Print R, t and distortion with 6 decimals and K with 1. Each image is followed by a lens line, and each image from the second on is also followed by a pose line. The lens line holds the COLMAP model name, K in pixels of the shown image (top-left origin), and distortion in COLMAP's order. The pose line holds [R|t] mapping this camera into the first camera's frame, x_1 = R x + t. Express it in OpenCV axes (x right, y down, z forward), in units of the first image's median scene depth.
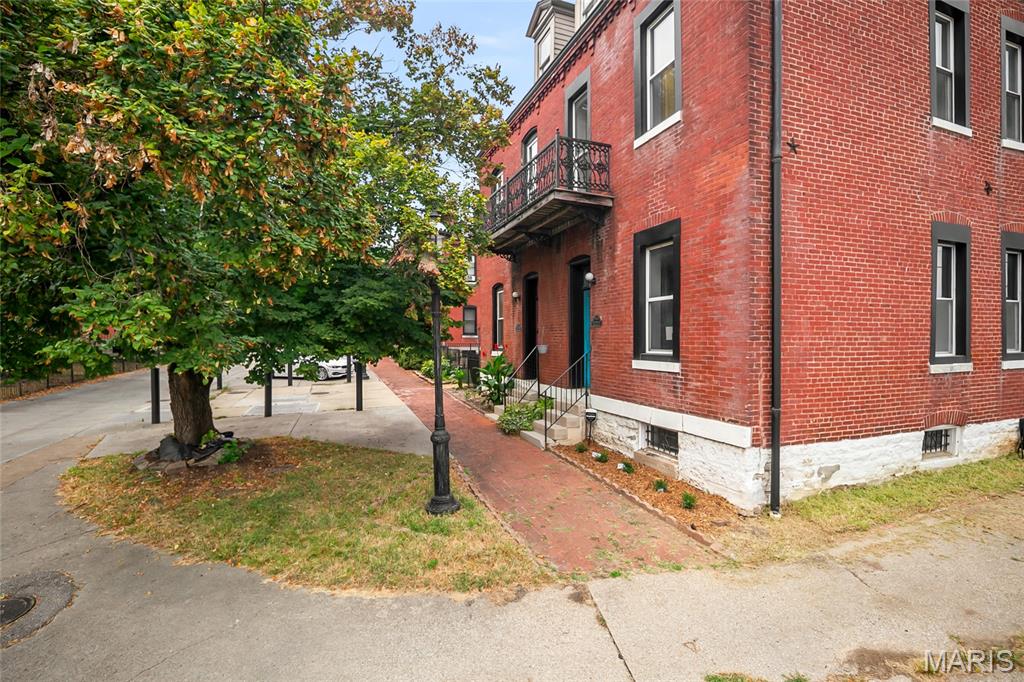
lens RADIAL K [[466.9, 0, 512.3], [0, 466.9, 338.2], [0, 0, 1]] dist [-0.005446, -0.003661]
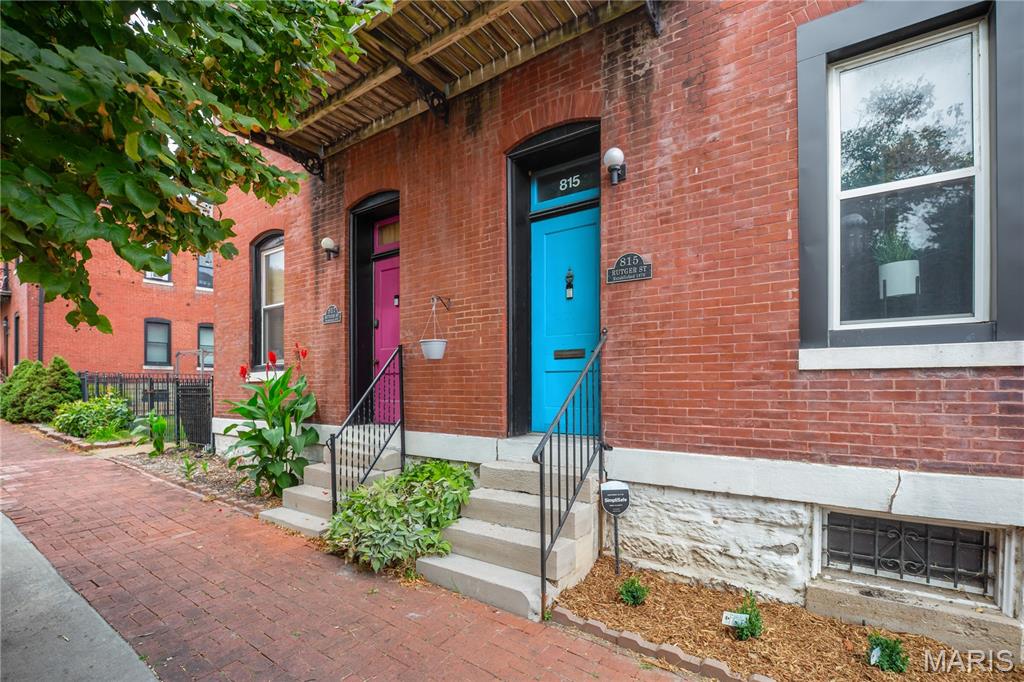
lens RADIAL K [[466.9, 0, 504.4], [0, 466.9, 379.5], [0, 0, 1]] dist [-0.005446, -0.003661]
pose [[0.837328, 0.000418, 0.546701, -0.137424], [0.004868, 0.999954, -0.008220, 0.064386], [-0.546680, 0.009544, 0.837287, 0.709511]]
